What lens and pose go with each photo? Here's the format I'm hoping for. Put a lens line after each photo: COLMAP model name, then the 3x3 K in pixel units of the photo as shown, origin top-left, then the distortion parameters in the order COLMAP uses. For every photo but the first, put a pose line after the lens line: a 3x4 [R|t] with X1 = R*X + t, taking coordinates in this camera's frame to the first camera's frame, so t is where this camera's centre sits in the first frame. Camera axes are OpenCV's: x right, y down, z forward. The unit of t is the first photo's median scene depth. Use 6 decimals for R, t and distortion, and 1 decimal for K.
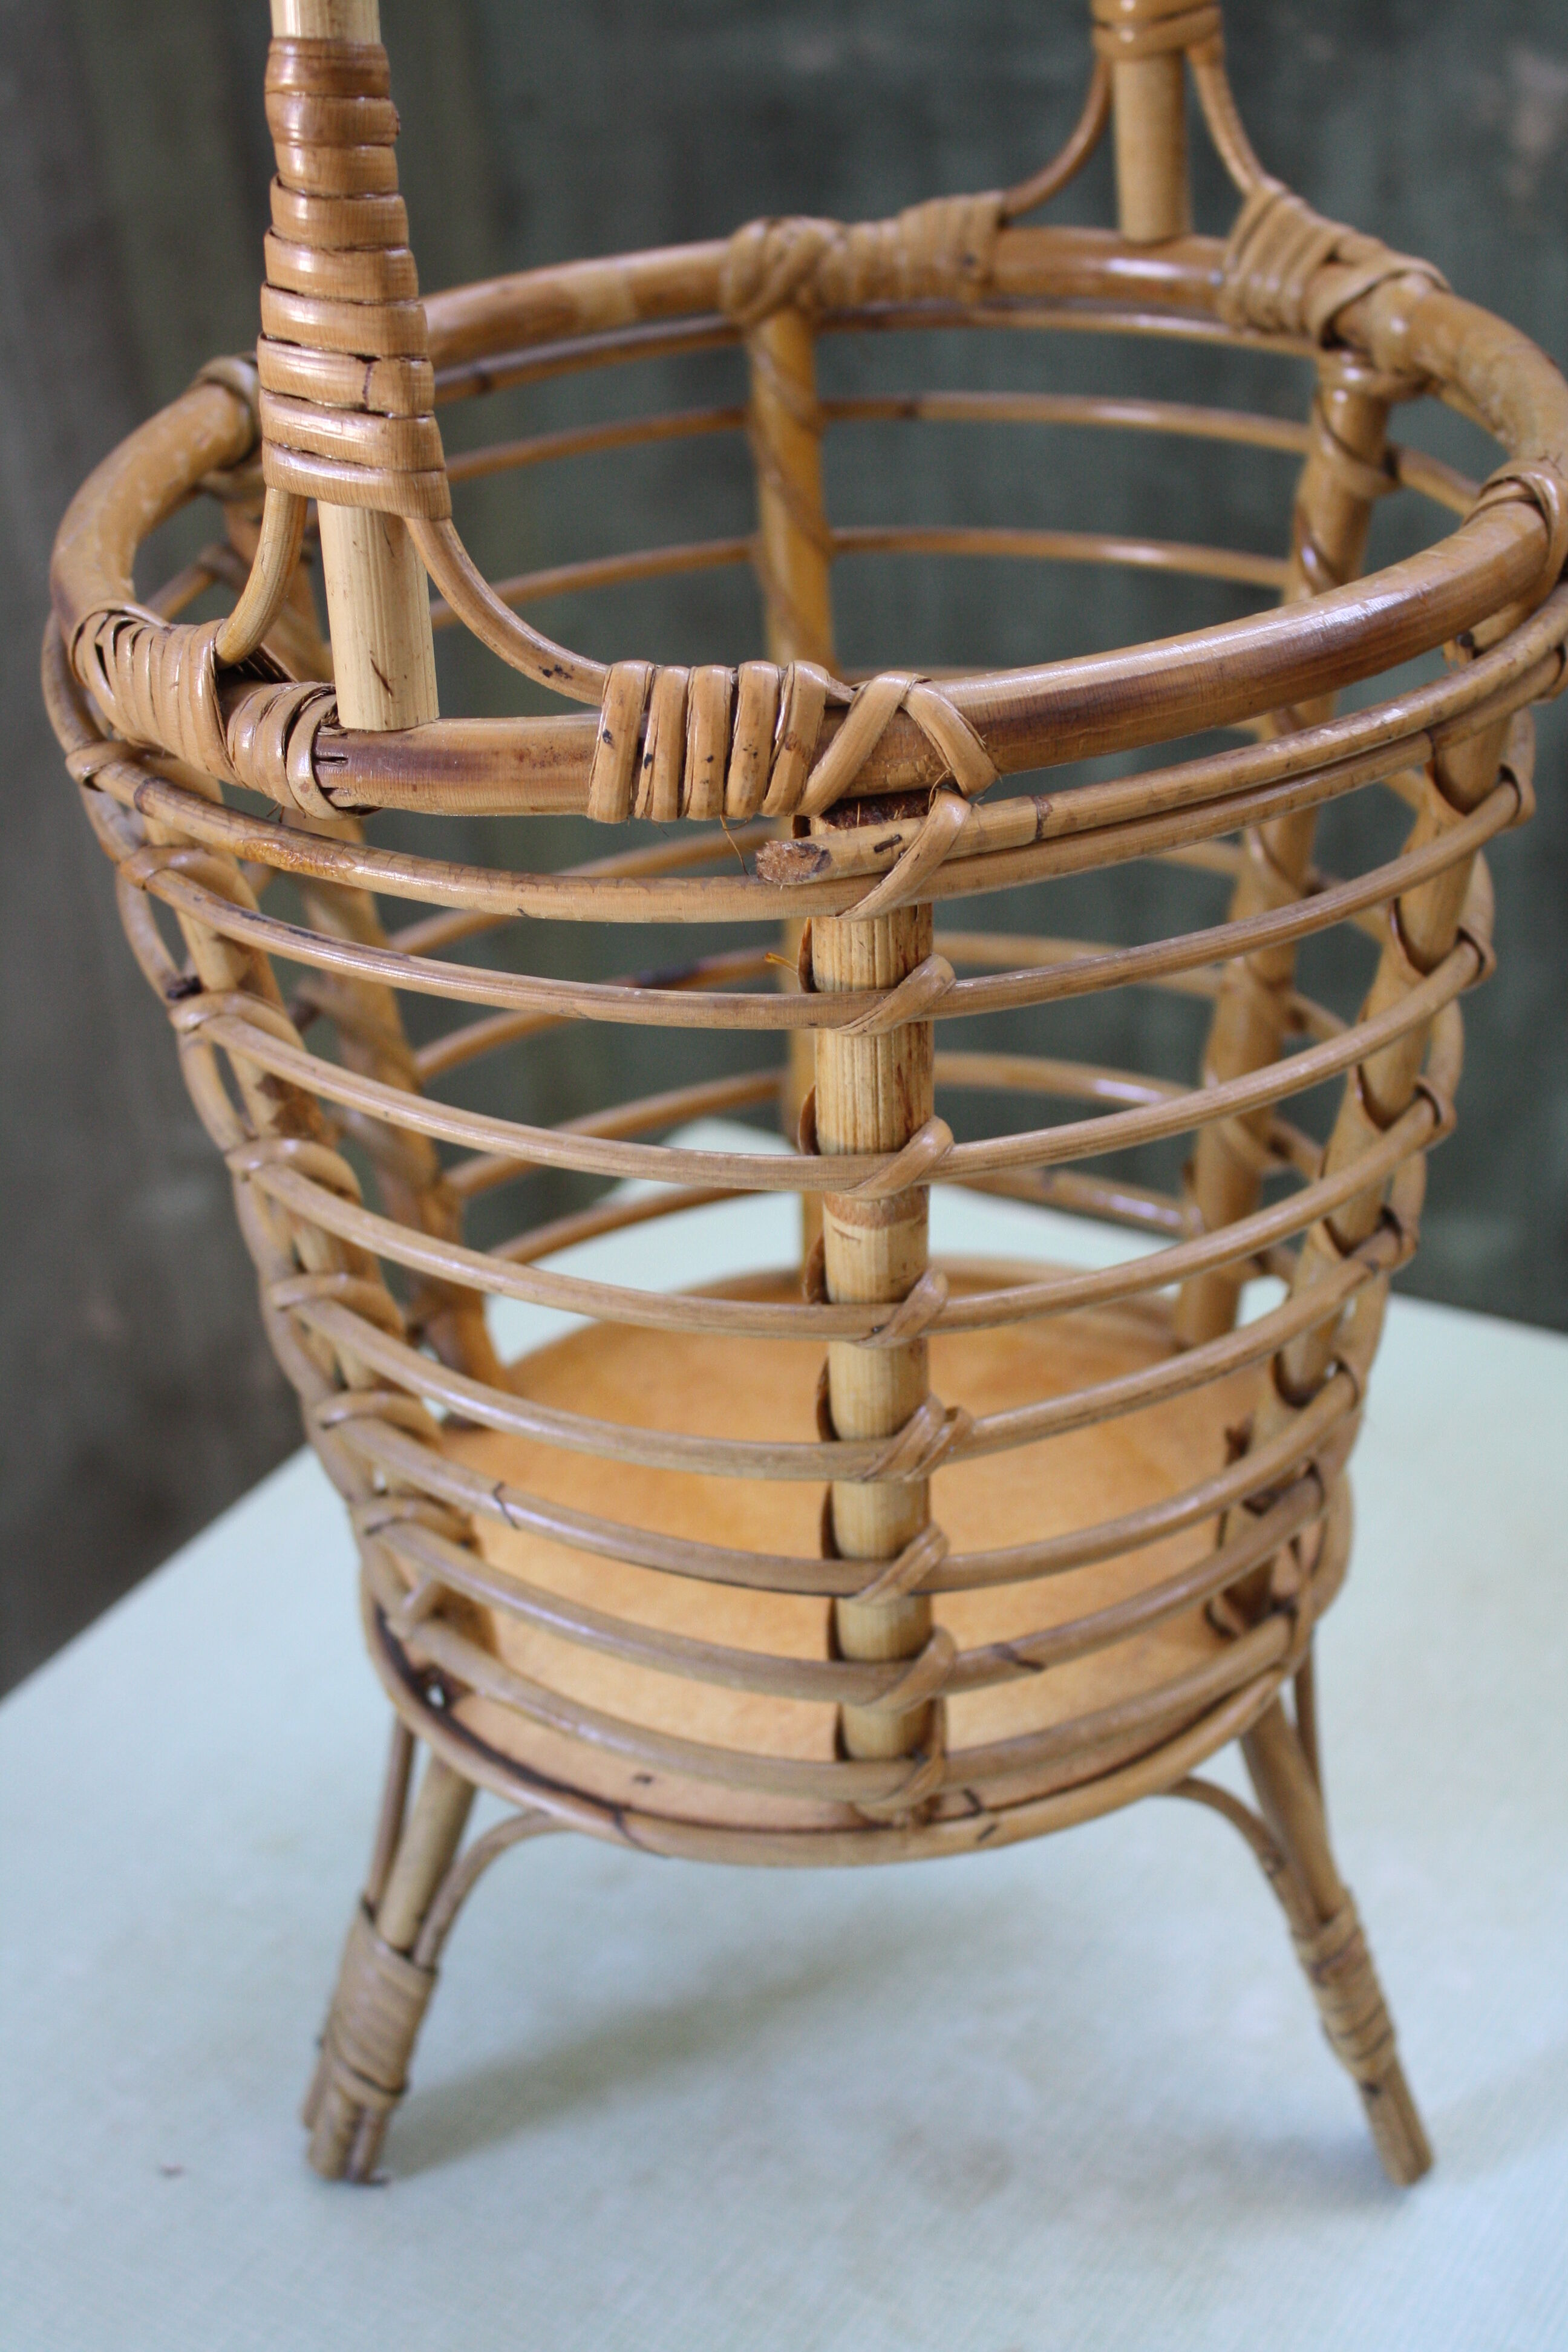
lens RADIAL K [[3321.9, 0, 789.4], [0, 3321.9, 1168.9], [0, 0, 1]] dist [-0.042941, 0.000000]
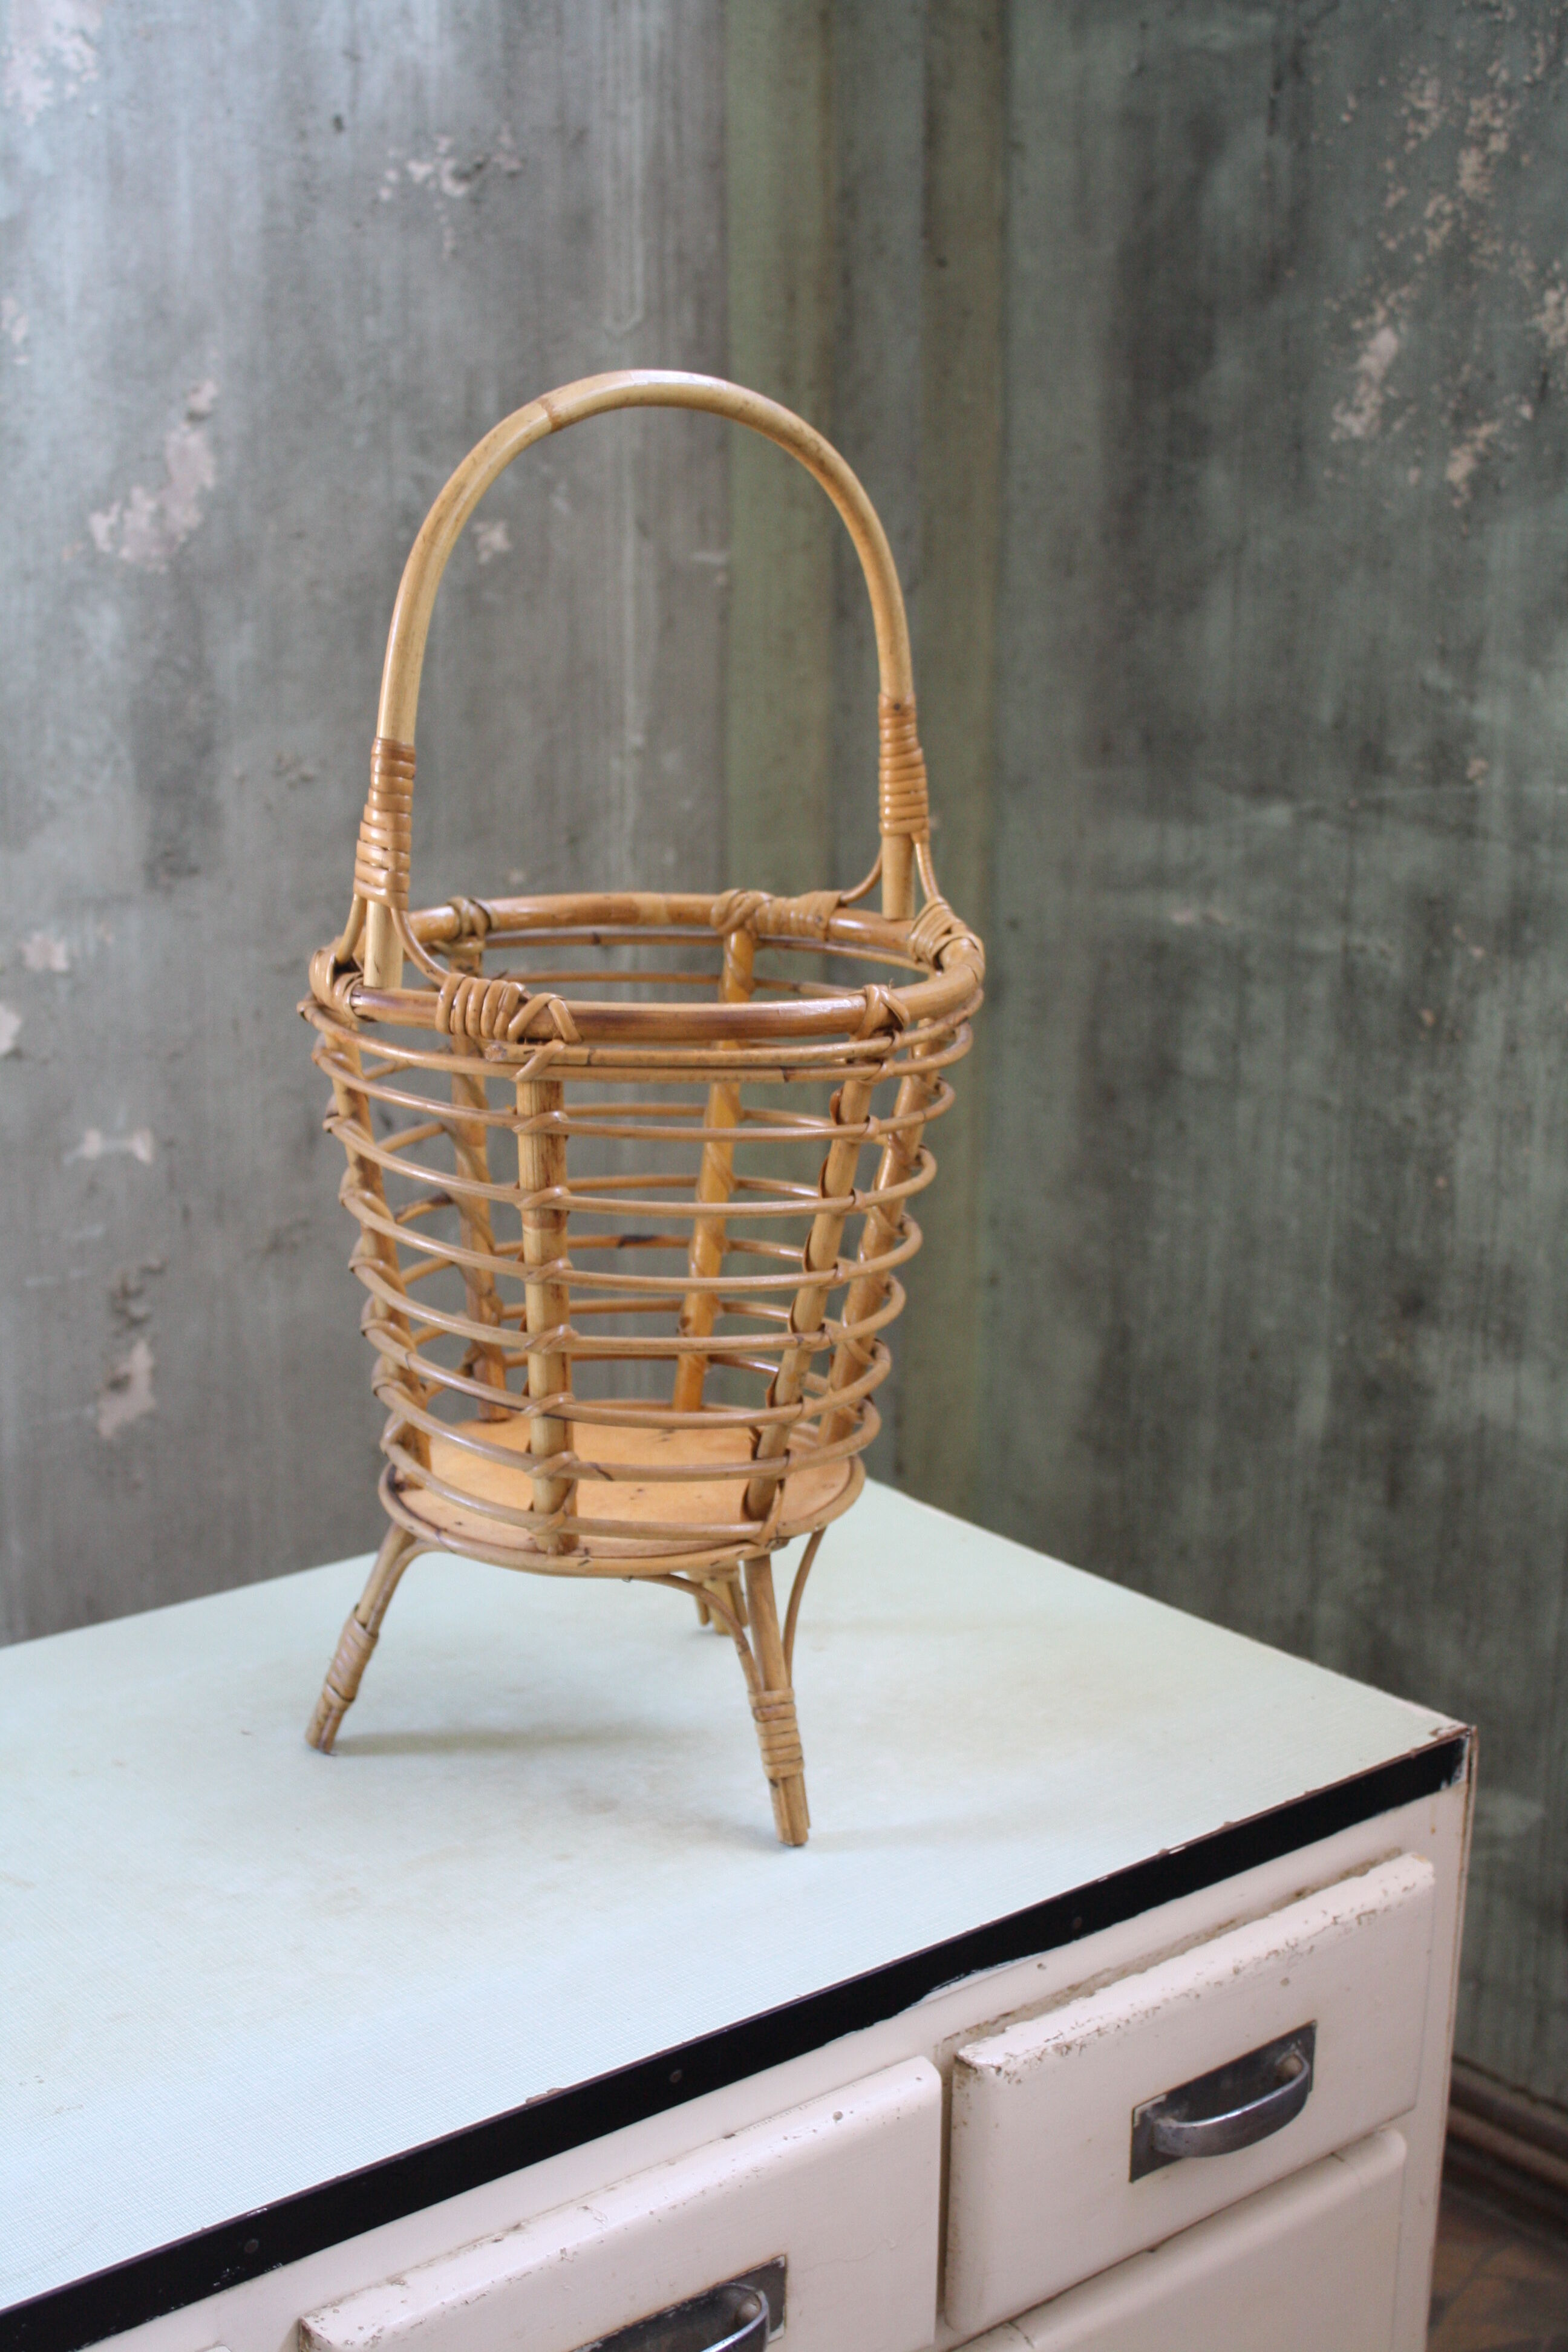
lens RADIAL K [[3235.0, 0, 778.6], [0, 3235.0, 1182.3], [0, 0, 1]] dist [0.009327, 0.000000]
pose [[0.938693, 0.167796, -0.301164, 0.788073], [-0.240617, 0.944479, -0.223748, 0.413665], [0.246899, 0.282496, 0.926950, -1.028407]]
